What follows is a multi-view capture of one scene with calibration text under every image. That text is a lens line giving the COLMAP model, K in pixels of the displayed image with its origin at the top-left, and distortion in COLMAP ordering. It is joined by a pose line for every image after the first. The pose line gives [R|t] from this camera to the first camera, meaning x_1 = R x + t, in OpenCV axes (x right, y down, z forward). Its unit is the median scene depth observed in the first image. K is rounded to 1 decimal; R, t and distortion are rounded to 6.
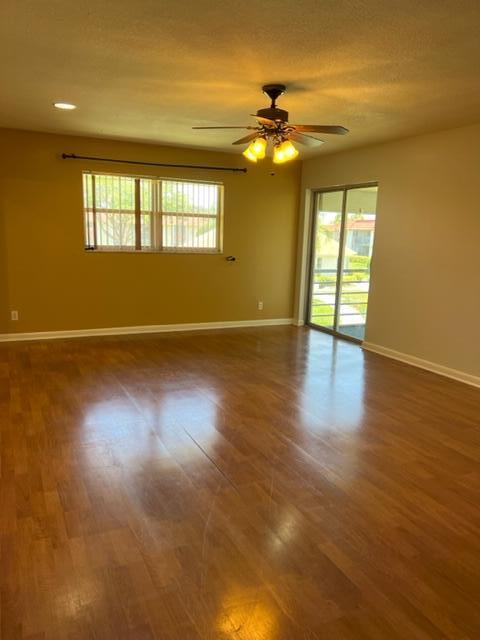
lens RADIAL K [[490.6, 0, 240.6], [0, 490.6, 318.6], [0, 0, 1]] dist [0.034517, -0.052551]
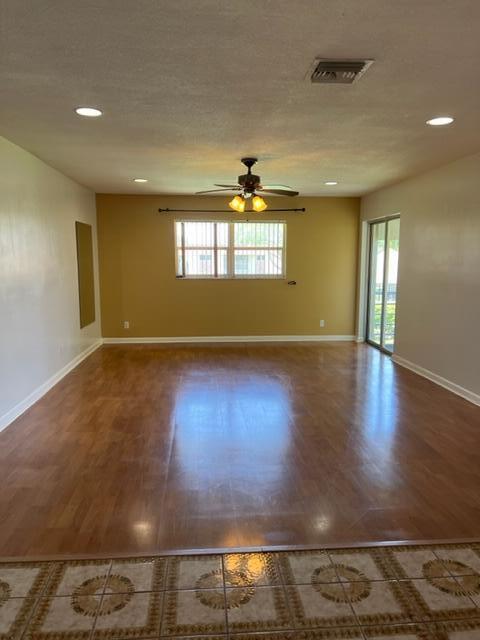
lens RADIAL K [[490.6, 0, 241.4], [0, 490.6, 322.7], [0, 0, 1]] dist [0.034517, -0.052551]
pose [[0.928805, 0.018557, -0.370103, 0.331287], [-0.035744, 0.998575, -0.039635, 0.028026], [0.368840, 0.050042, 0.928145, -0.162100]]
